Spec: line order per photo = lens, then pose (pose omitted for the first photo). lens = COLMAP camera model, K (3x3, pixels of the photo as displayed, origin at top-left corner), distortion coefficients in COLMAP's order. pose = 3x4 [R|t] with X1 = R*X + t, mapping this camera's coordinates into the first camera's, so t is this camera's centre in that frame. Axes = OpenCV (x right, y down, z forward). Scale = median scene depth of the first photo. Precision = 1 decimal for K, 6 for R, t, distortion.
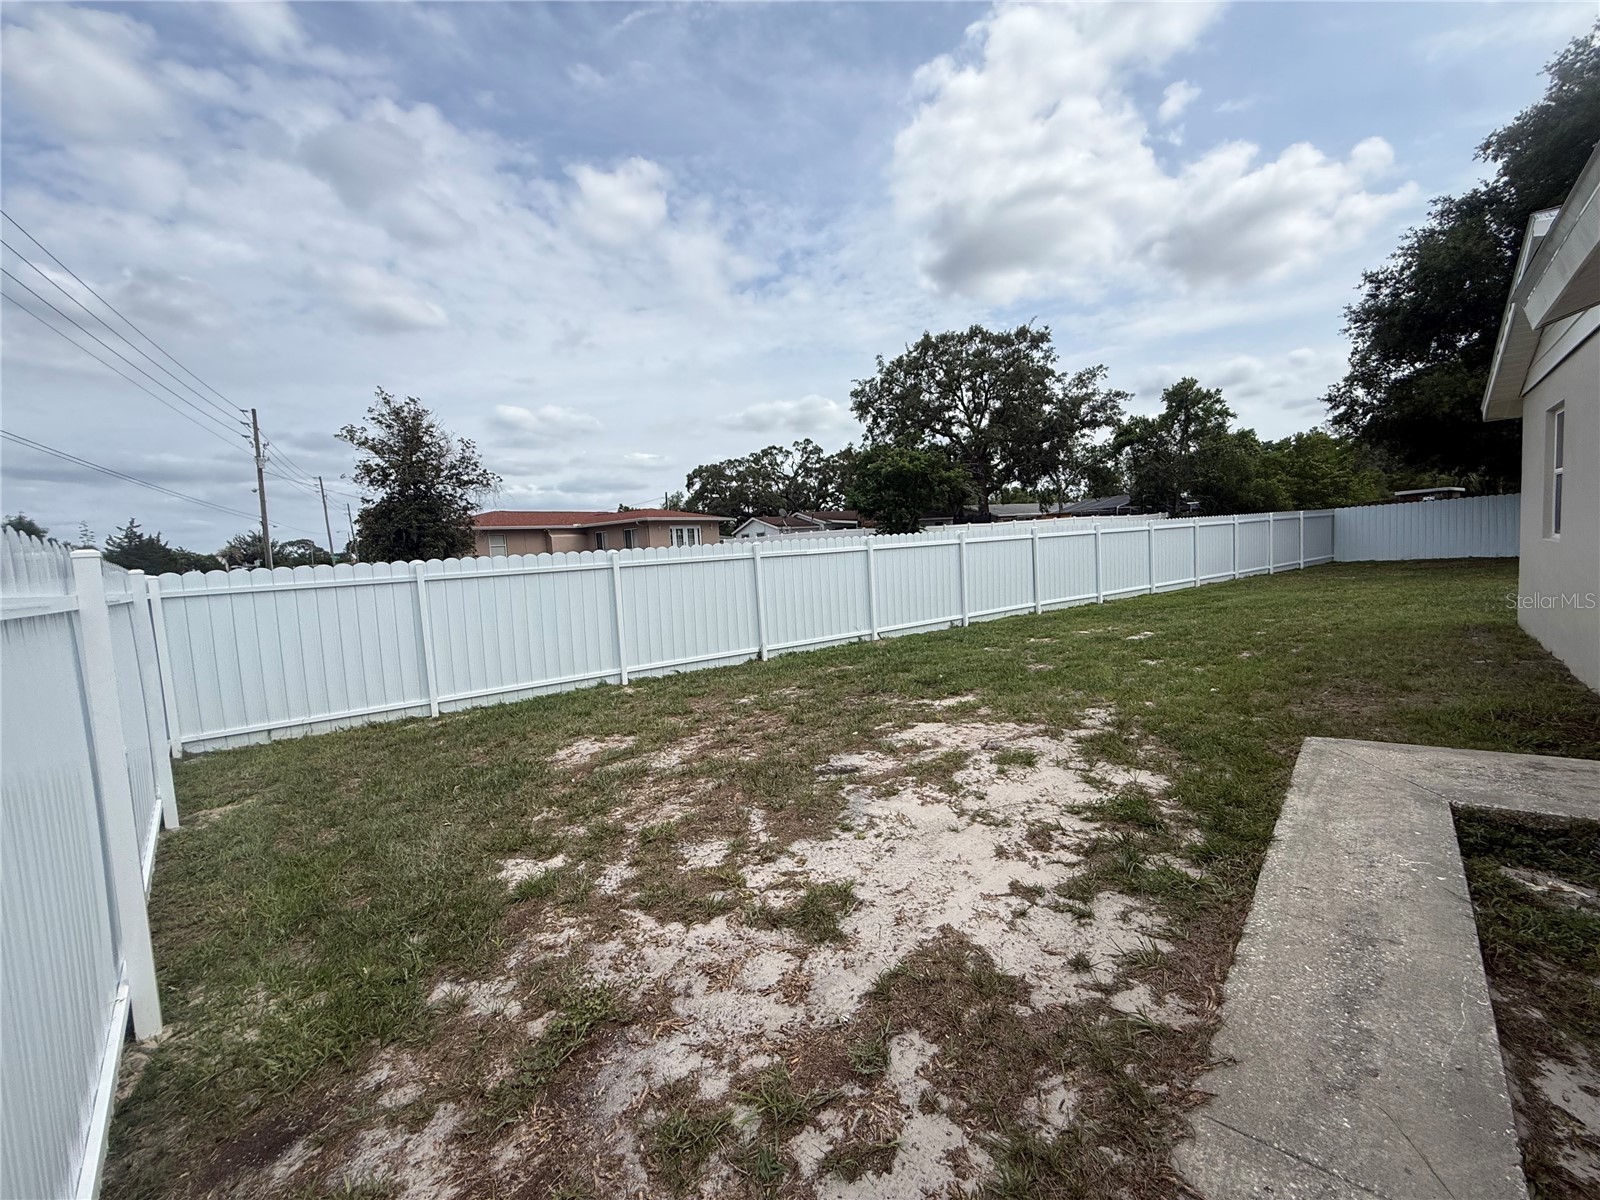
lens RADIAL K [[640.8, 0, 790.6], [0, 640.8, 597.1], [0, 0, 1]] dist [-0.000643, 0.000673]
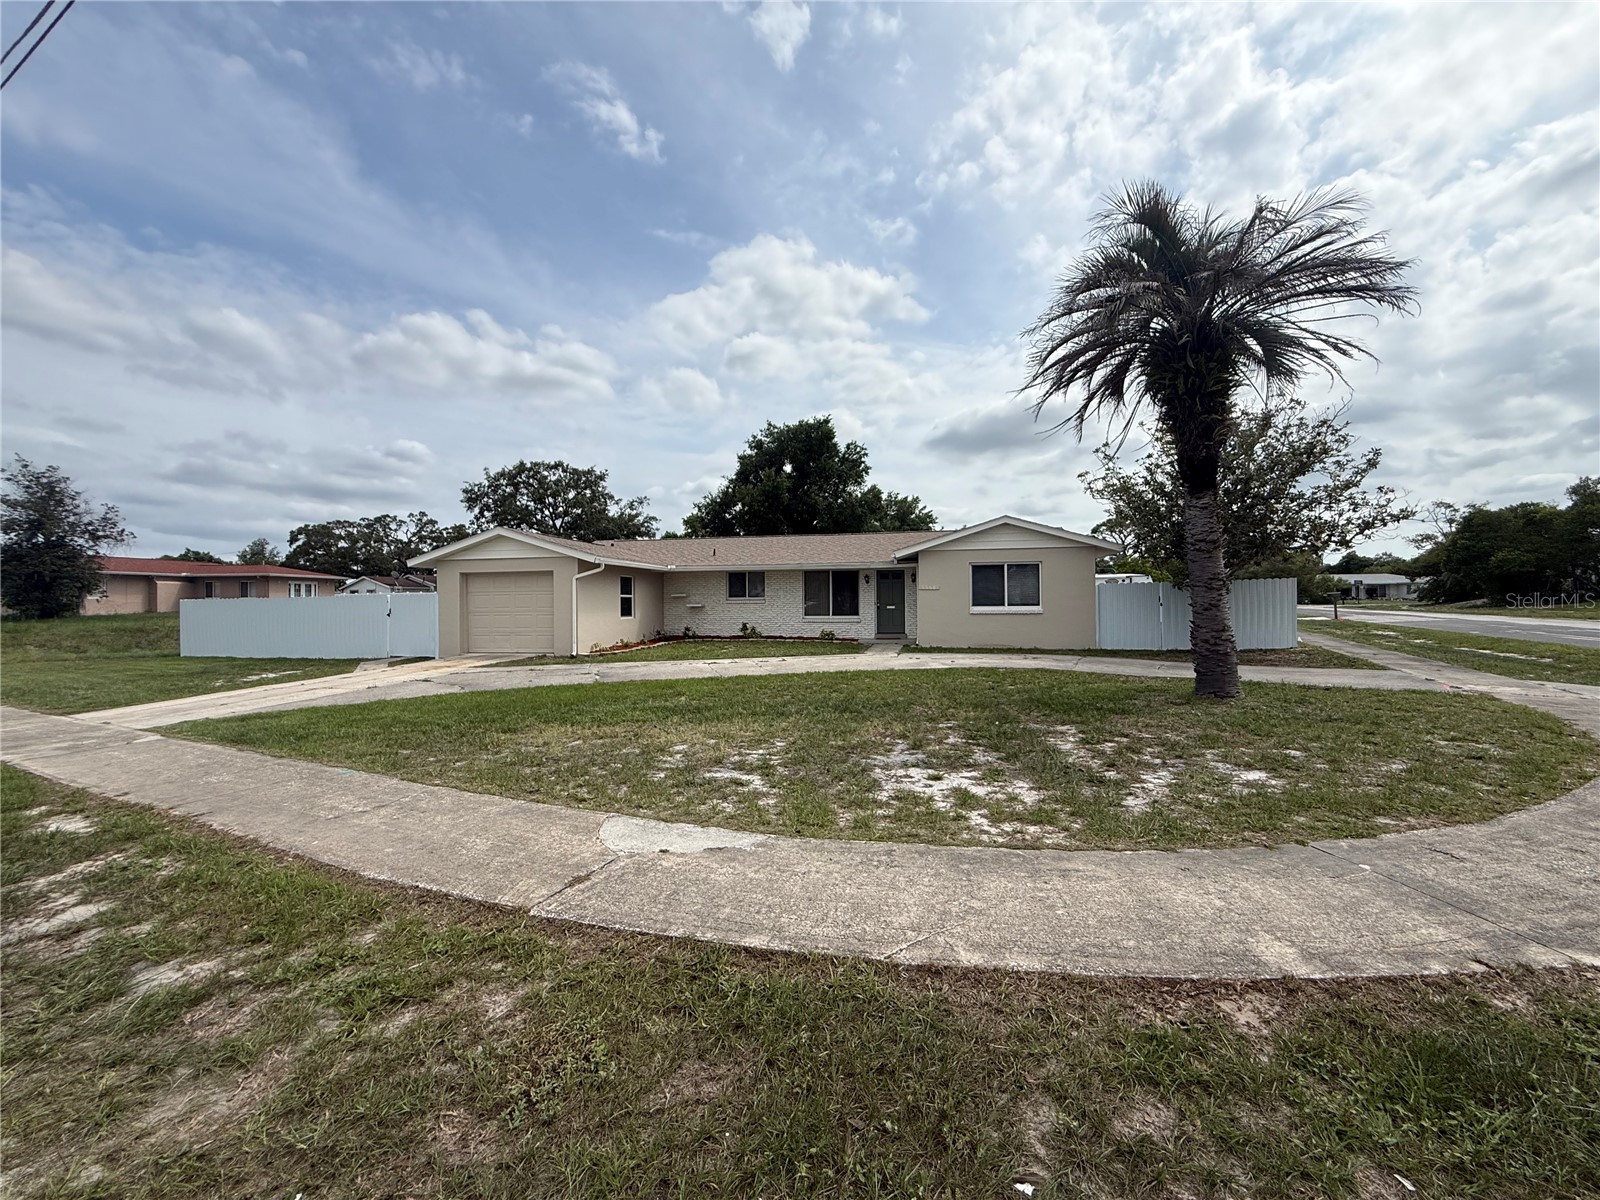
lens RADIAL K [[640.8, 0, 804.5], [0, 640.8, 605.1], [0, 0, 1]] dist [-0.000643, 0.000673]
pose [[0.841208, 0.054080, 0.538001, -0.009698], [-0.005499, 0.995790, -0.091500, 0.035403], [-0.540684, 0.074012, 0.837963, -0.464322]]
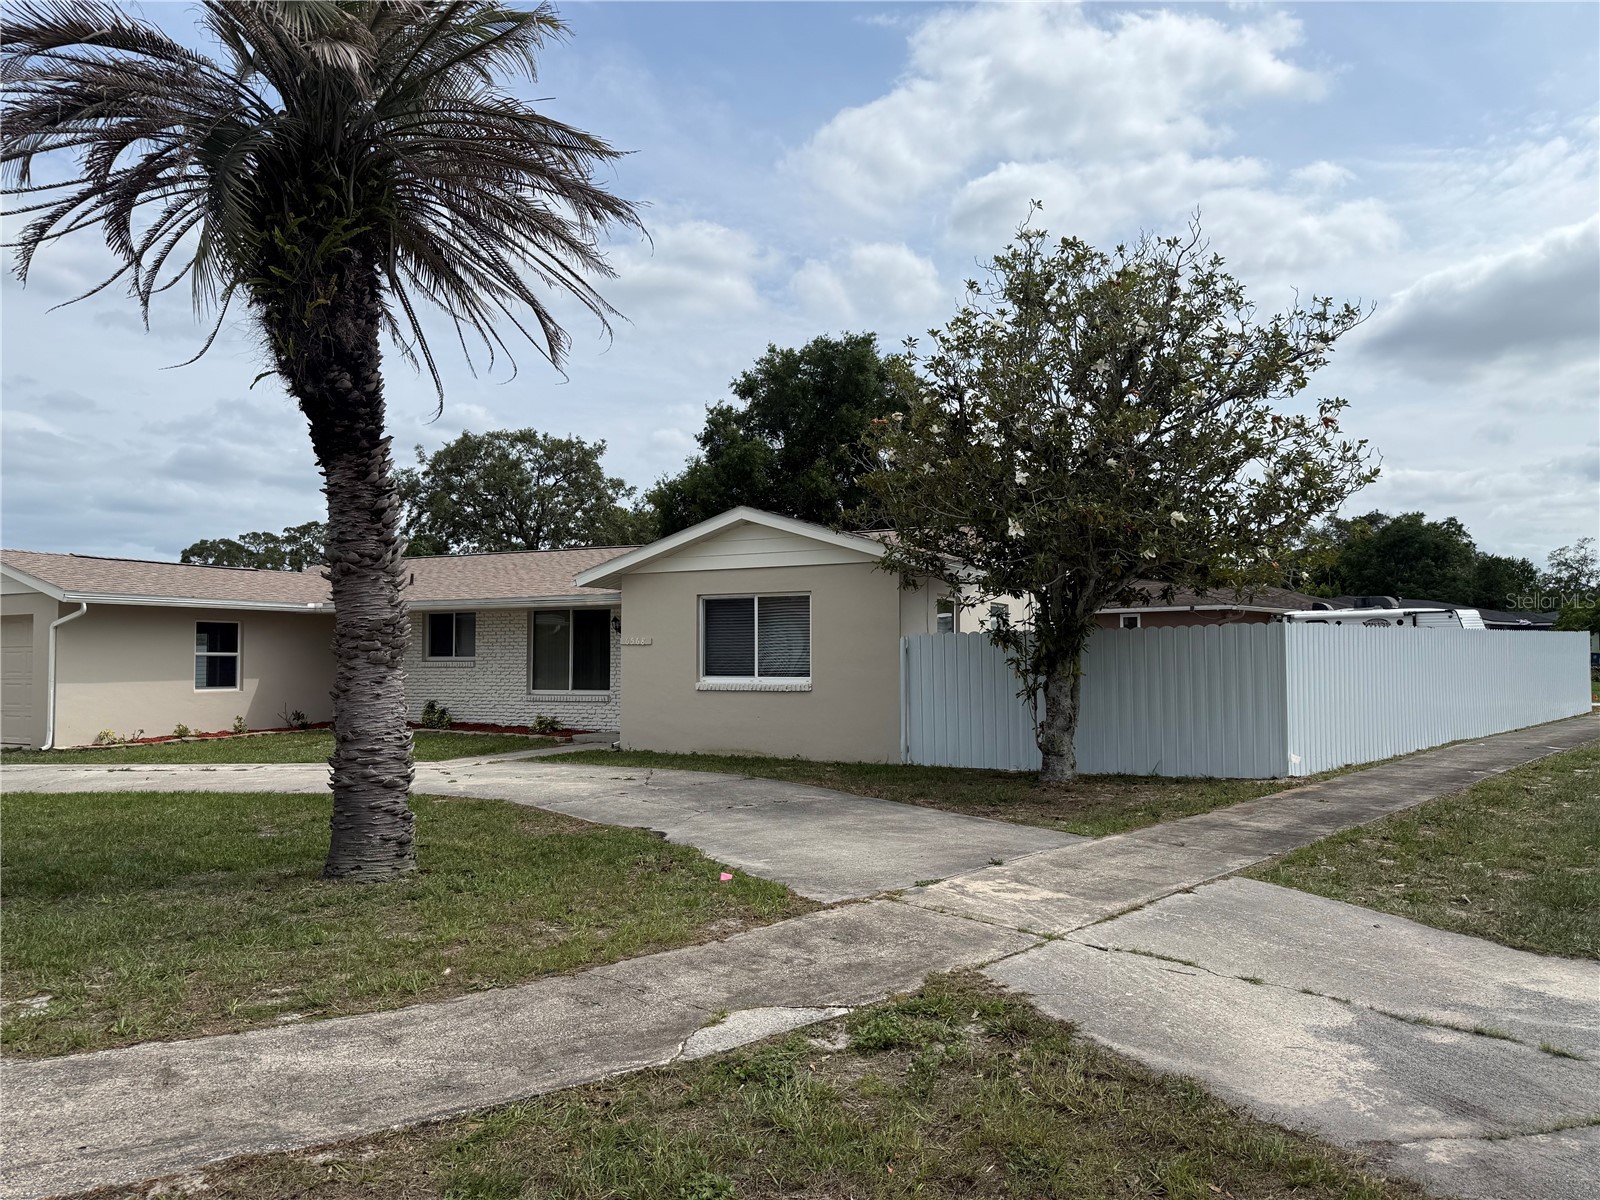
lens RADIAL K [[1139.7, 0, 855.7], [0, 1139.7, 605.3], [0, 0, 1]] dist [0.060260, -0.060236]
pose [[0.957579, 0.072692, 0.278853, 0.310601], [-0.036629, 0.990516, -0.132427, 0.020696], [-0.285835, 0.116595, 0.951159, -0.598459]]
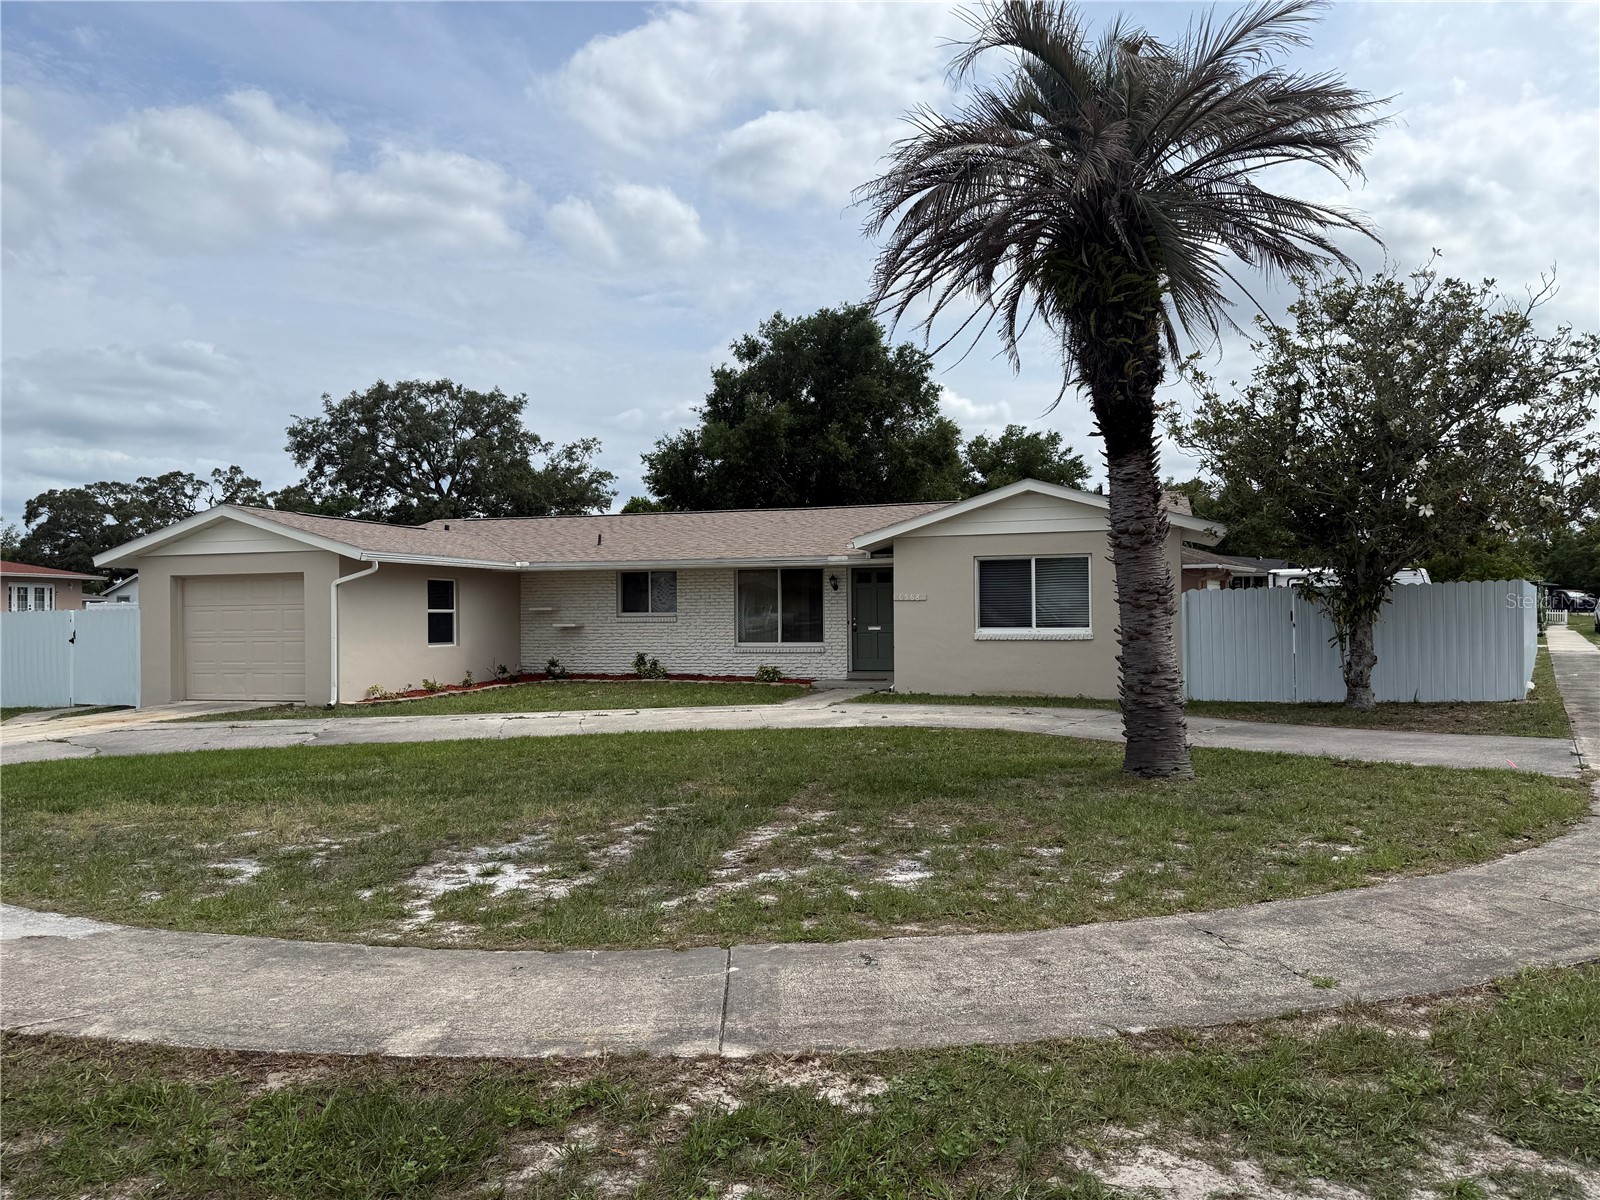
lens RADIAL K [[1139.7, 0, 844.6], [0, 1139.7, 628.8], [0, 0, 1]] dist [0.060260, -0.060236]
pose [[0.889532, 0.048730, 0.454267, 0.070536], [-0.013720, 0.996696, -0.080051, 0.034506], [-0.456667, 0.064975, 0.887262, -0.572580]]
